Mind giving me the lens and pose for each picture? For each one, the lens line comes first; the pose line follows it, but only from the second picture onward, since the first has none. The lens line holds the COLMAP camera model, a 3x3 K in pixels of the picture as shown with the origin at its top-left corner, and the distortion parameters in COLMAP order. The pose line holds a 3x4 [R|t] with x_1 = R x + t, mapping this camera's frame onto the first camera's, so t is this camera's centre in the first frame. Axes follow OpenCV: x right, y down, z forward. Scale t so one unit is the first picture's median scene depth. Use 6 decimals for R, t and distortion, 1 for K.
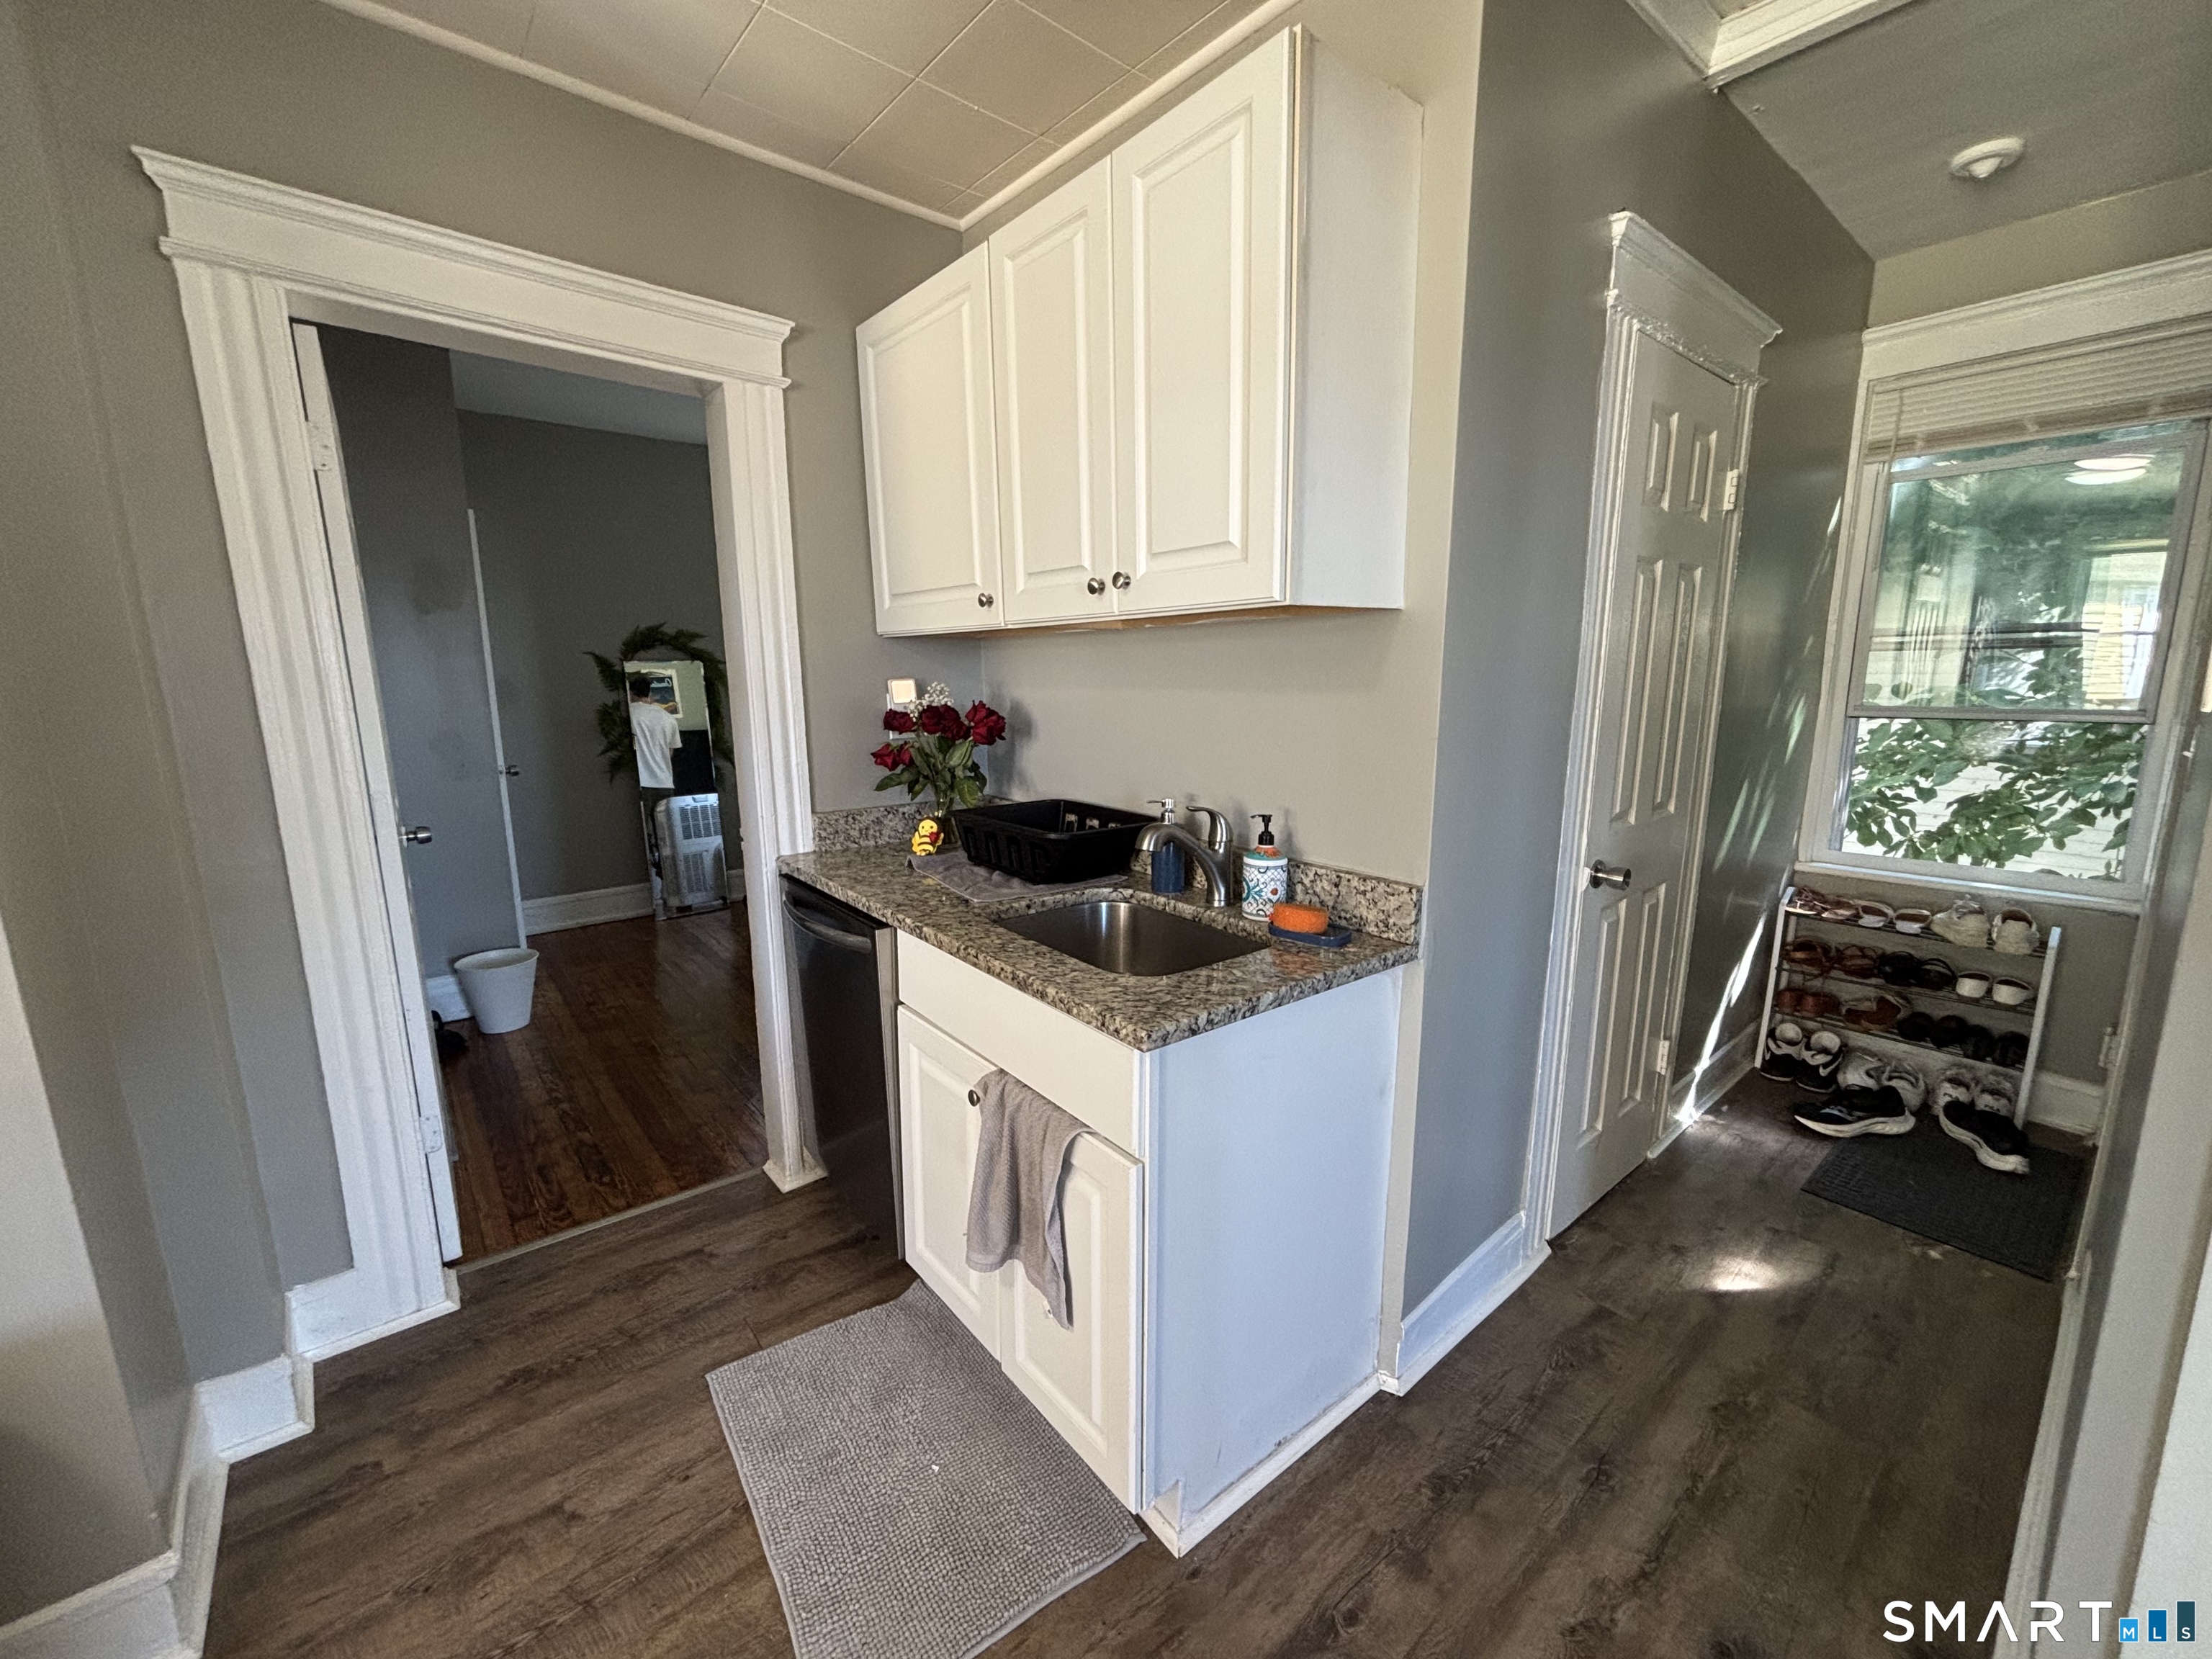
lens RADIAL K [[886.6, 0, 1093.7], [0, 886.6, 821.4], [0, 0, 1]] dist [0.000518, -0.000851]
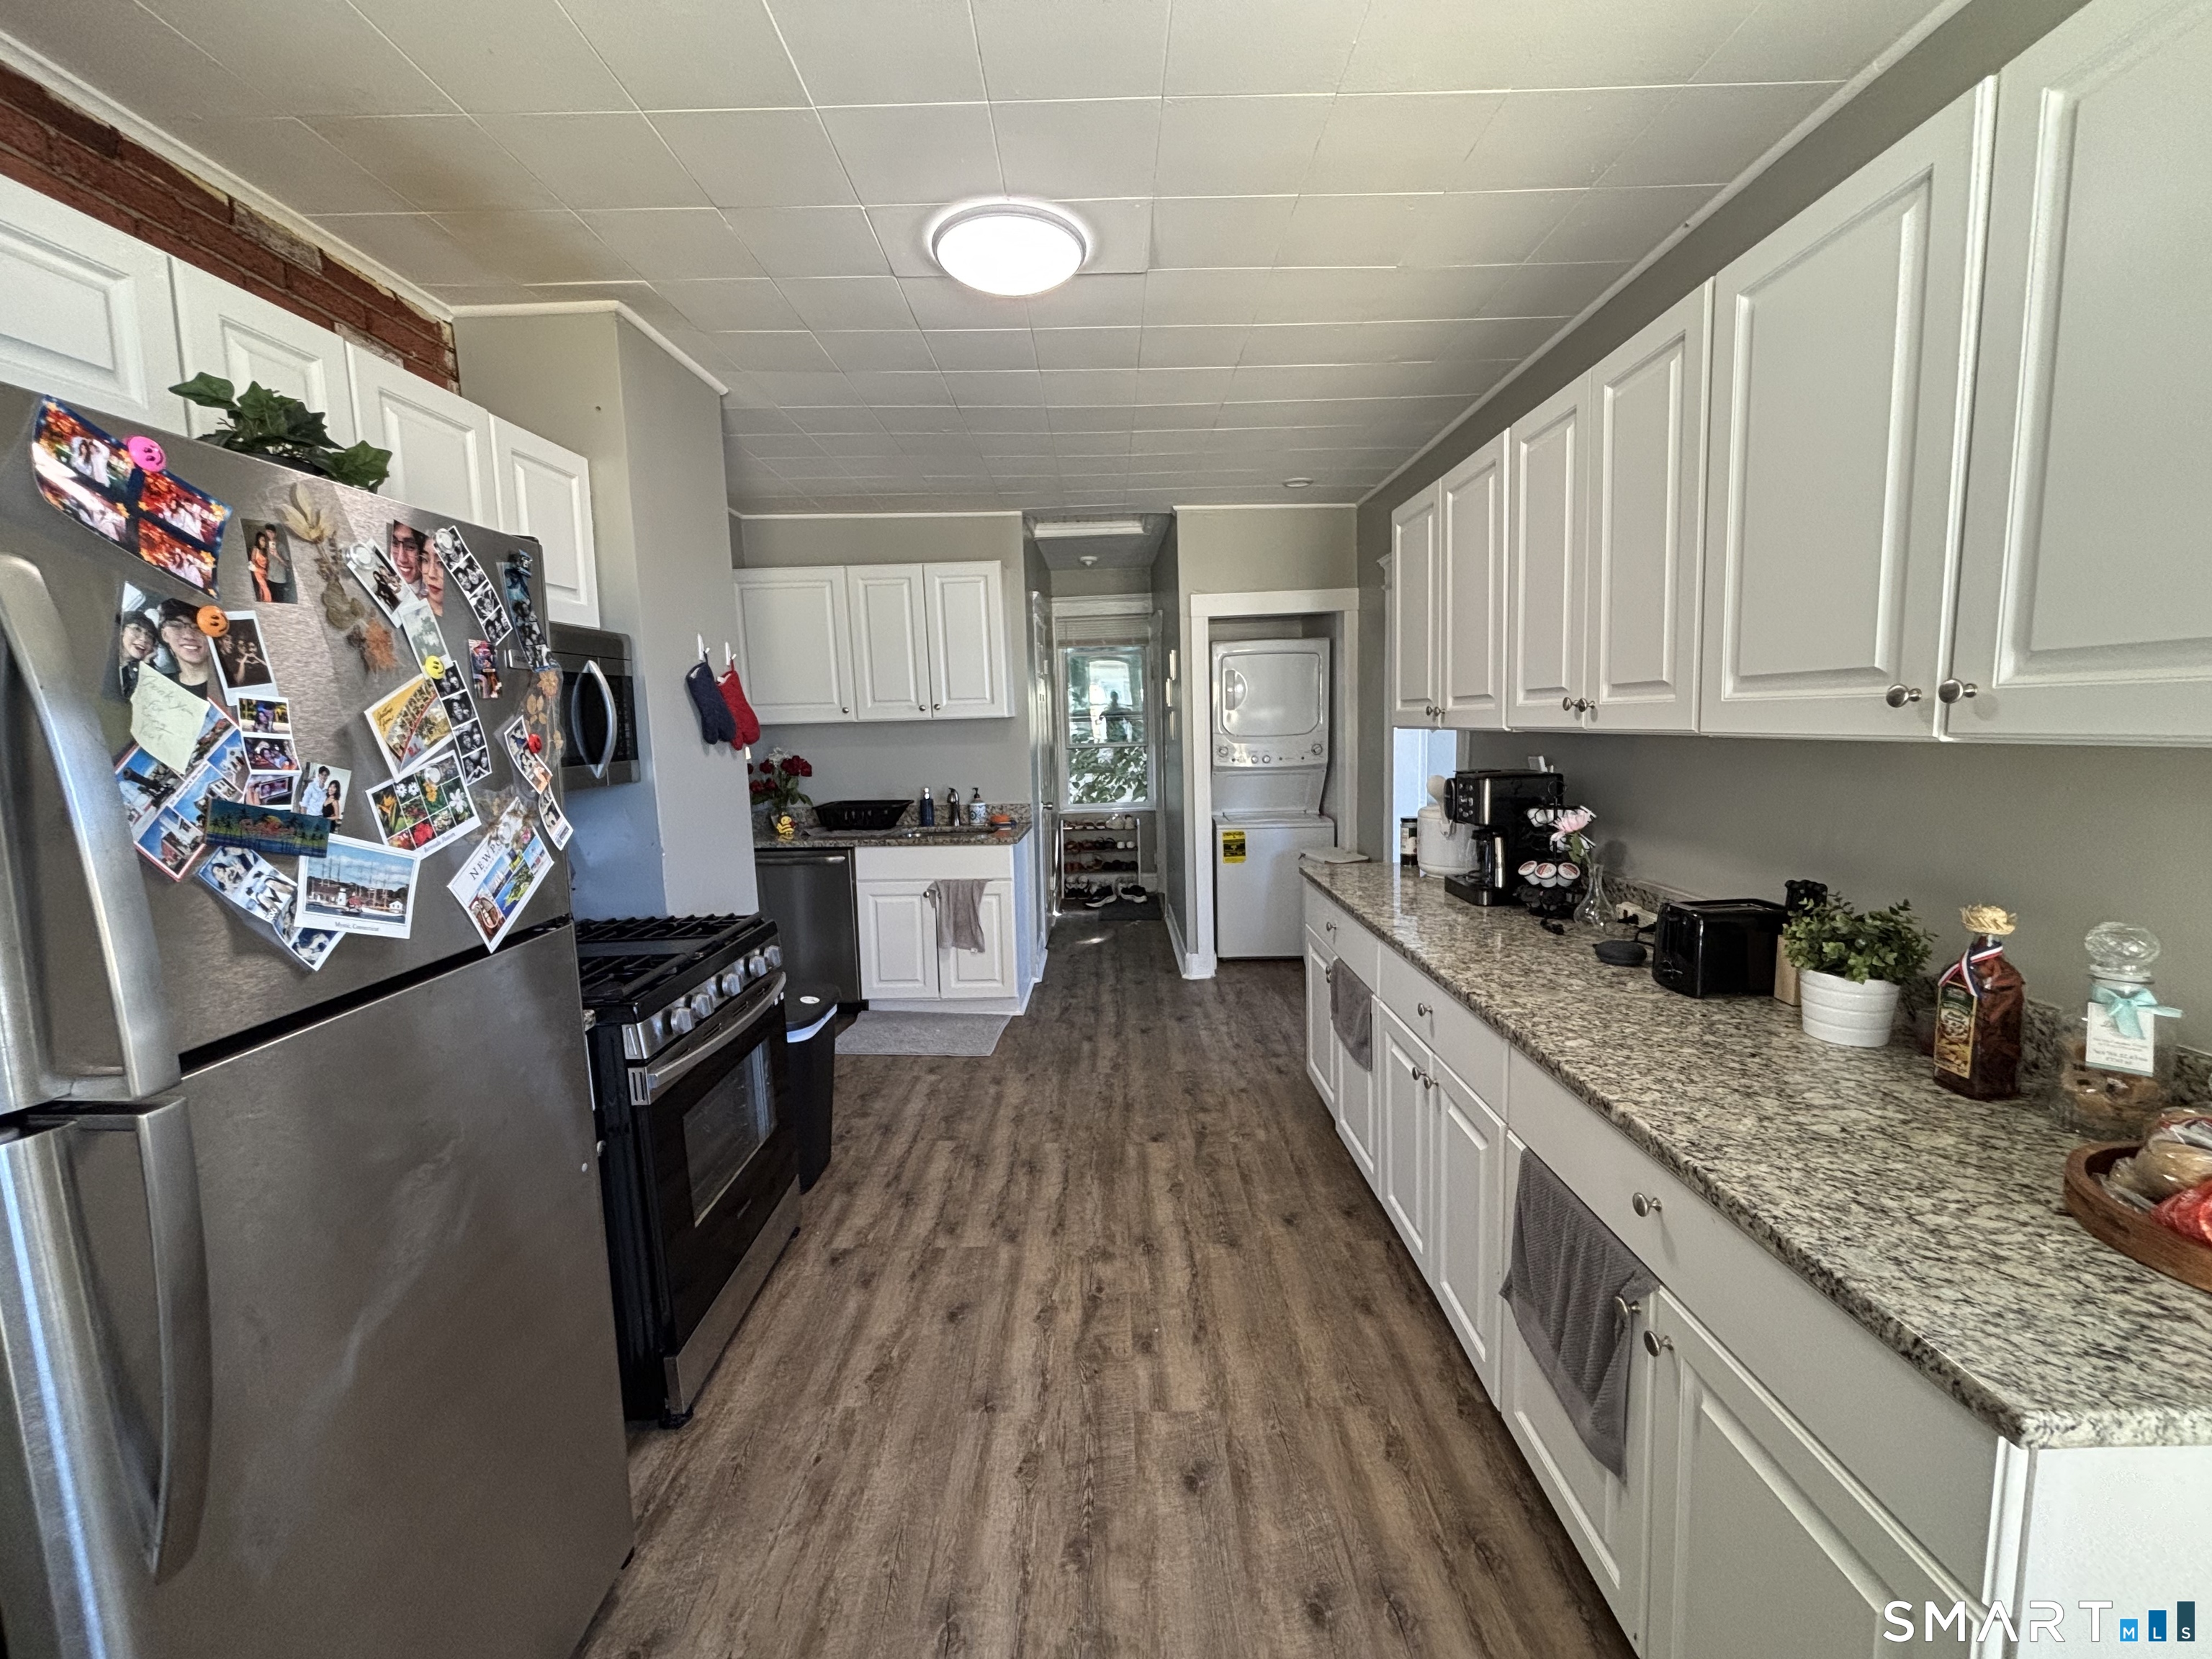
lens RADIAL K [[886.6, 0, 1093.7], [0, 886.6, 821.4], [0, 0, 1]] dist [0.000518, -0.000851]
pose [[0.648729, -0.102303, 0.754112, -1.129020], [0.153679, 0.988119, 0.001845, 0.101074], [-0.745341, 0.114694, 0.656743, -0.746042]]
